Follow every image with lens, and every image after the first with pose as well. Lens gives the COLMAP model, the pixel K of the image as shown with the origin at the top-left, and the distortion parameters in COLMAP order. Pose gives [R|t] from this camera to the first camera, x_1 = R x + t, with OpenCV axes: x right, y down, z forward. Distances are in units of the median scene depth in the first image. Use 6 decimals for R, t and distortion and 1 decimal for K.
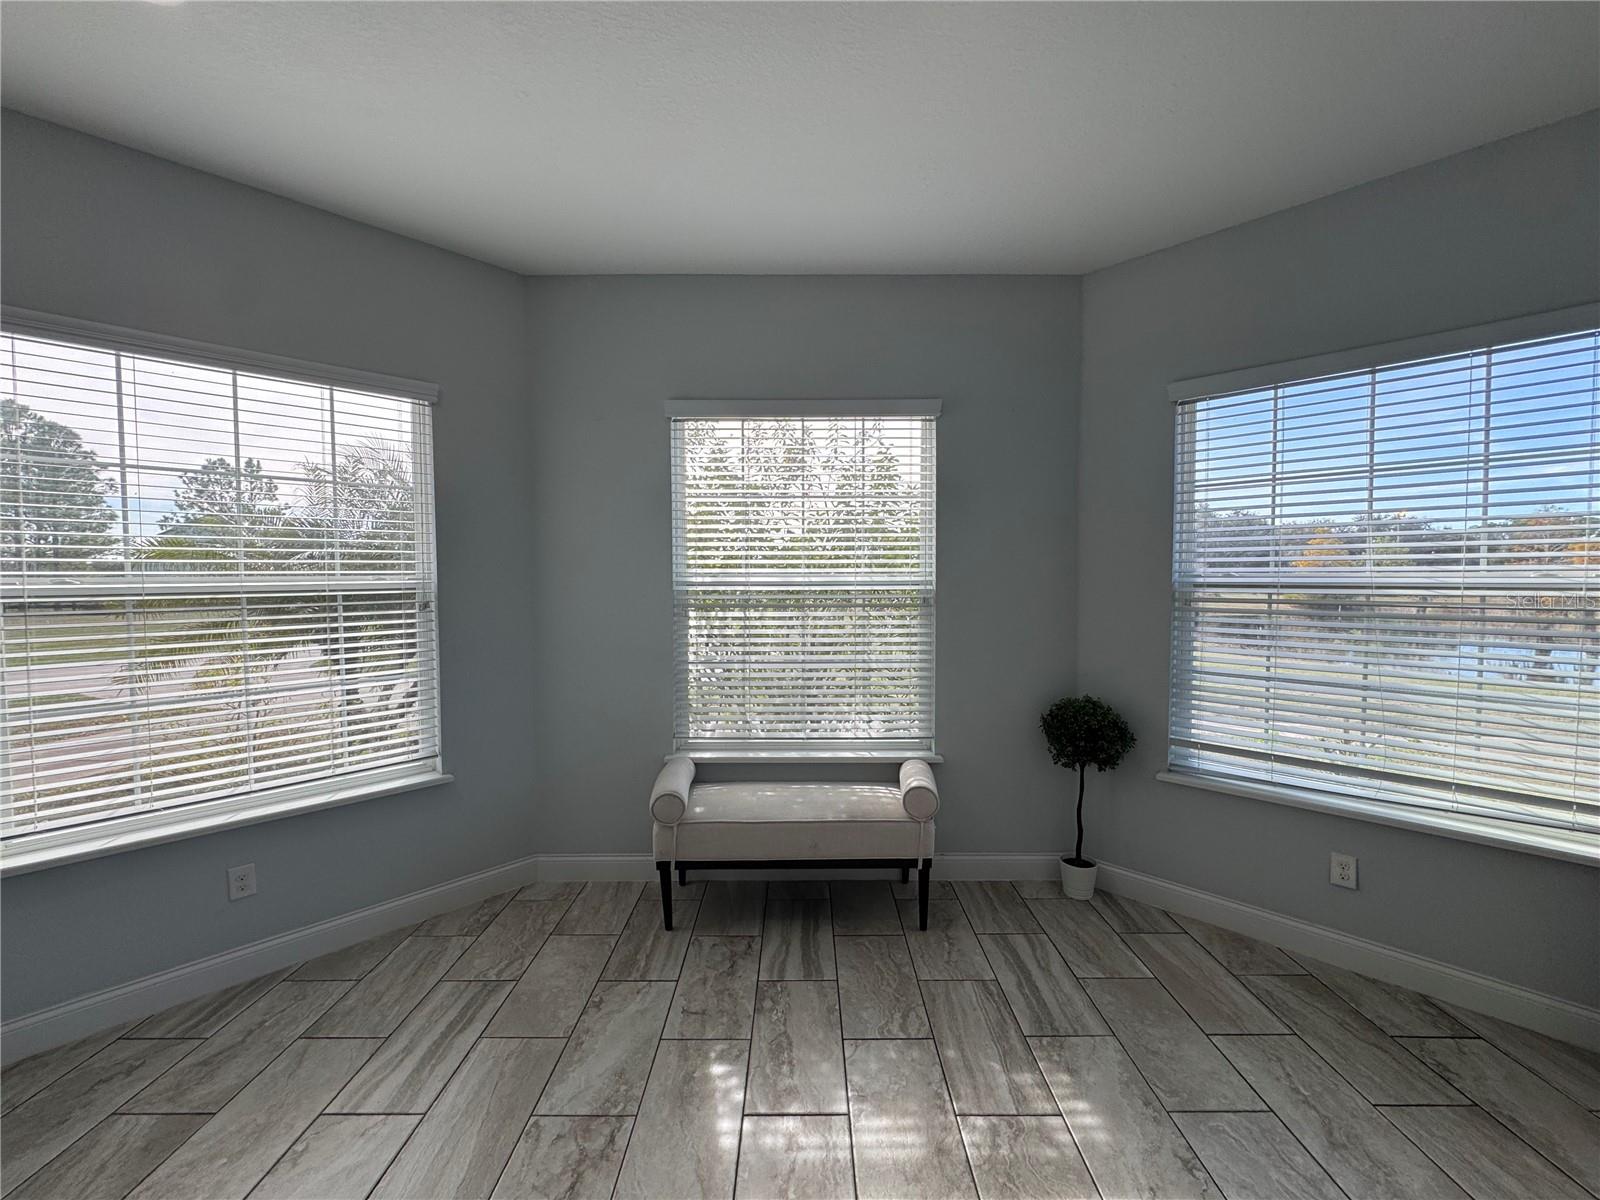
lens RADIAL K [[638.5, 0, 799.1], [0, 638.5, 596.9], [0, 0, 1]] dist [-0.003697, -0.000232]
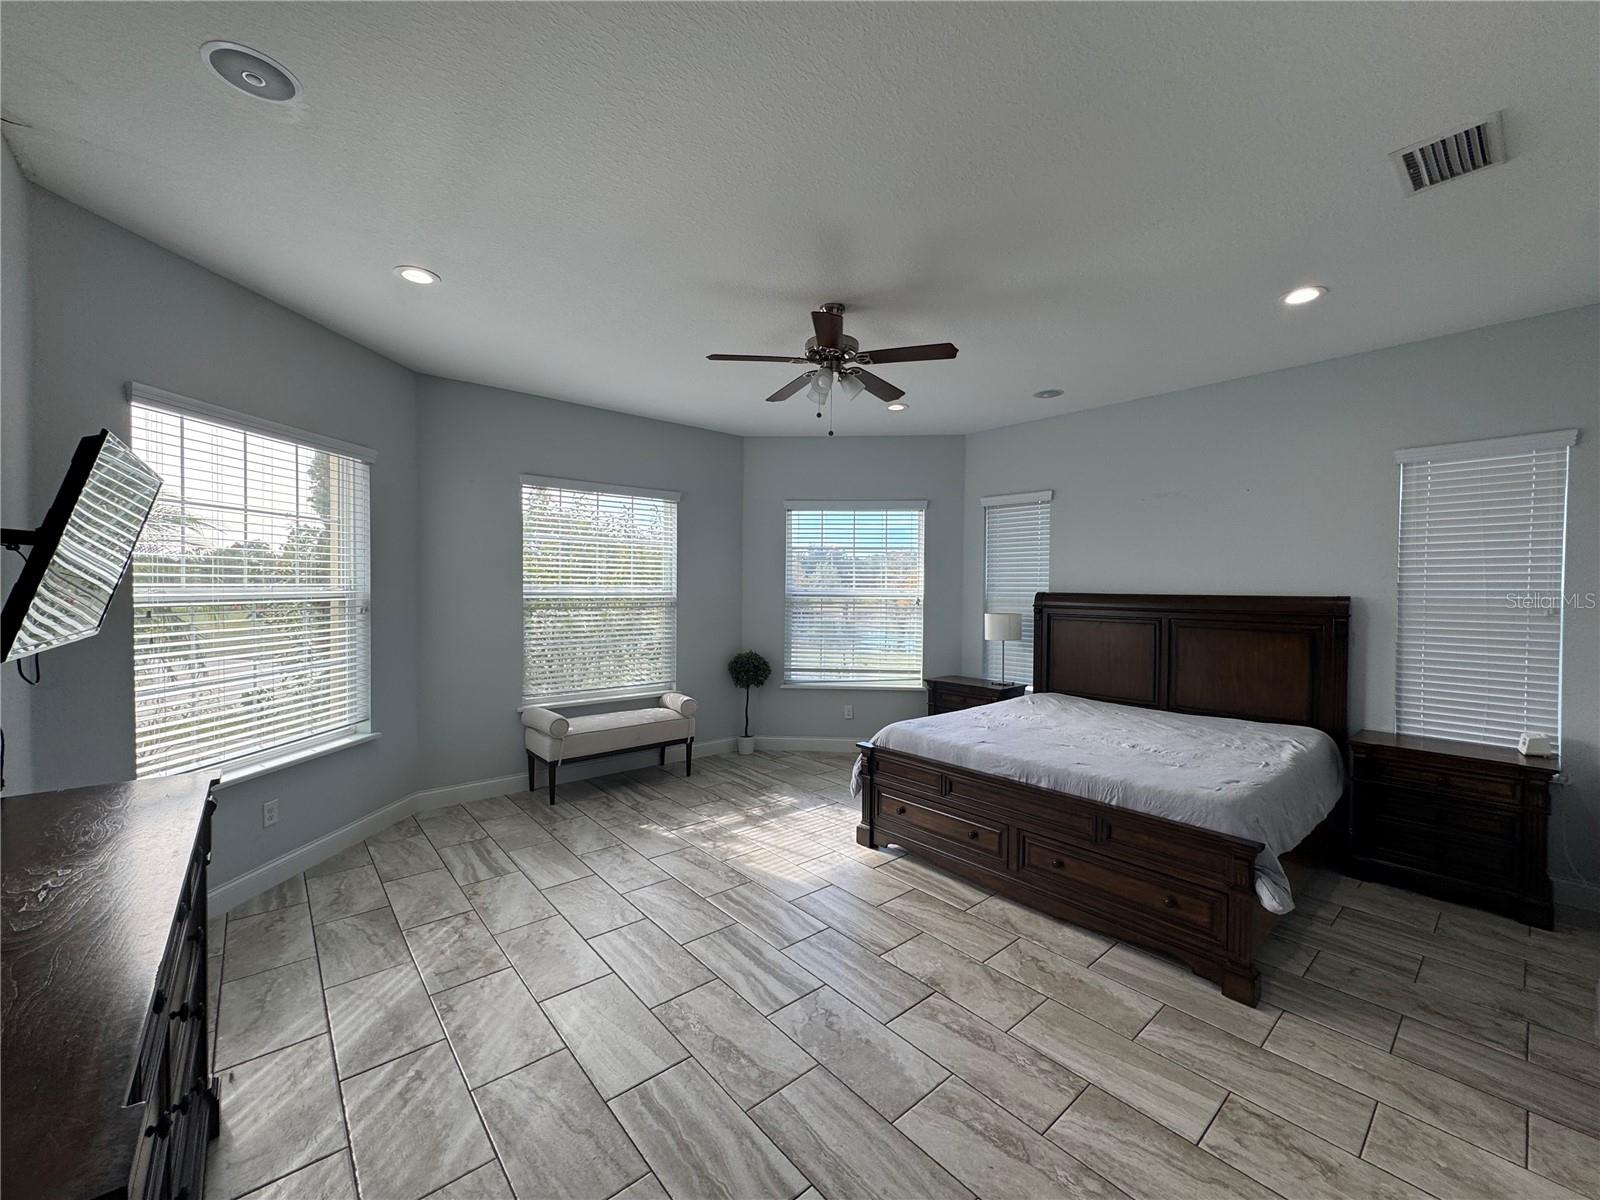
lens RADIAL K [[638.5, 0, 799.1], [0, 638.5, 596.9], [0, 0, 1]] dist [-0.003697, -0.000232]
pose [[0.759598, -0.000178, 0.650393, -0.767477], [0.011444, 0.999849, -0.013091, 0.015665], [-0.650292, 0.017387, 0.759485, -0.649725]]
